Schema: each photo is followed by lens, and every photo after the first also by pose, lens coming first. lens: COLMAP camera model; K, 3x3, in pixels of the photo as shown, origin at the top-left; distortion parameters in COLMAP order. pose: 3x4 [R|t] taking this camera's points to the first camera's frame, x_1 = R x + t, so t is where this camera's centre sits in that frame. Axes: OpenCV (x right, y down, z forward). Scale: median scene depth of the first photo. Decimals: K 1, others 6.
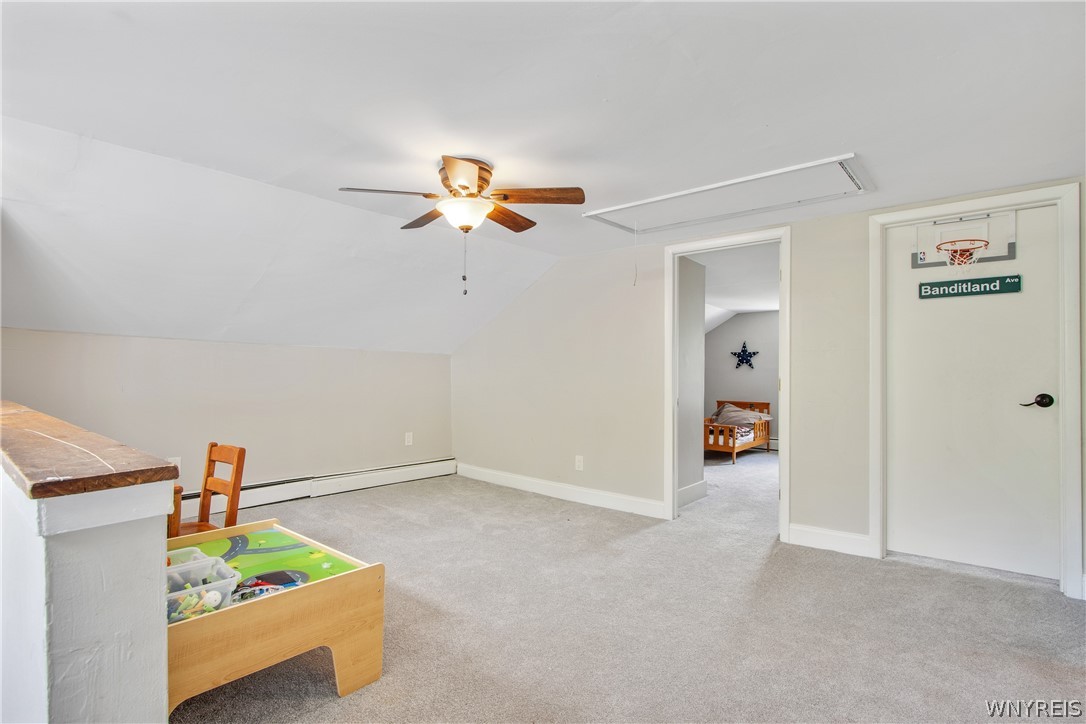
lens RADIAL K [[538.9, 0, 543.0], [0, 538.9, 362.0], [0, 0, 1]] dist [-0.004716, -0.000265]
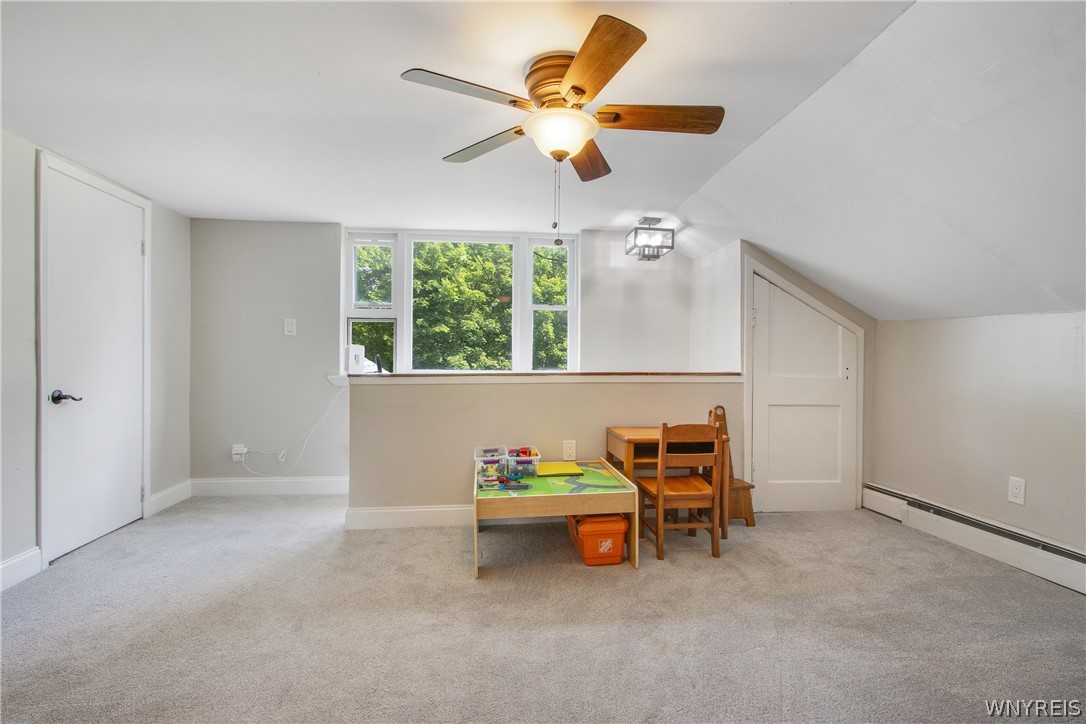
lens RADIAL K [[538.9, 0, 543.0], [0, 538.9, 362.0], [0, 0, 1]] dist [-0.004716, -0.000265]
pose [[-0.679555, -0.007409, -0.733587, 0.290649], [0.001749, 0.999930, -0.011720, 0.031129], [0.733622, -0.009247, -0.679495, 1.042289]]
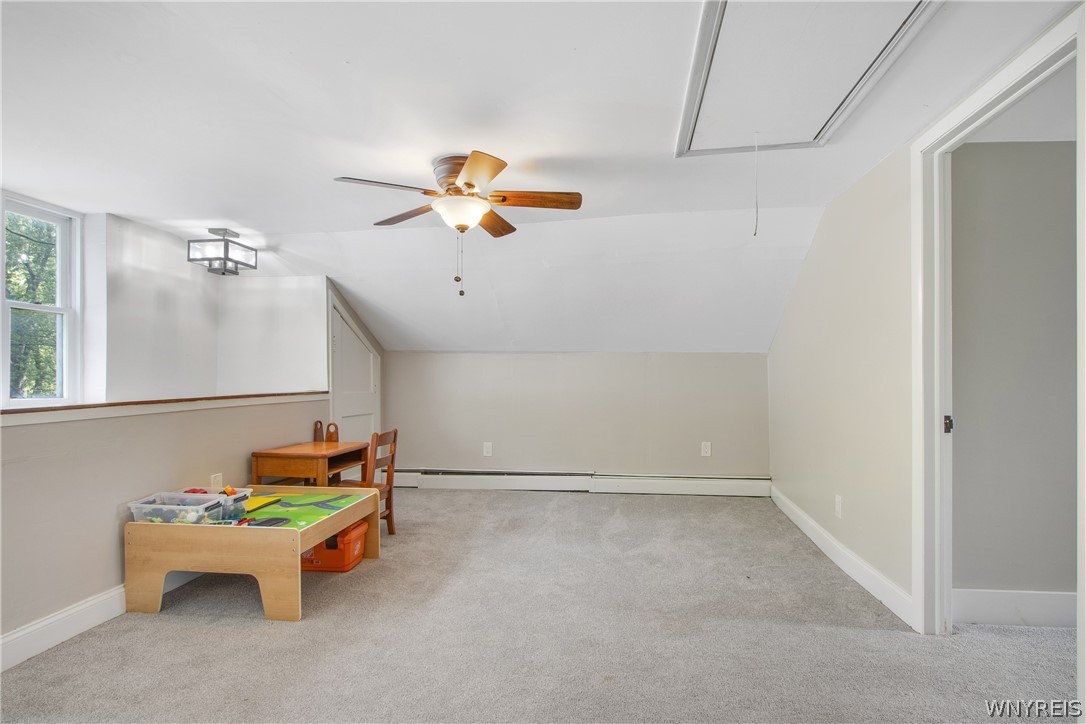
lens RADIAL K [[540.5, 0, 561.8], [0, 540.5, 377.3], [0, 0, 1]] dist [-0.023029, -0.000050]
pose [[0.561617, -0.008071, -0.827358, 0.540279], [0.020817, 0.999774, 0.004378, 0.016457], [0.827135, -0.019682, 0.561658, 0.417029]]
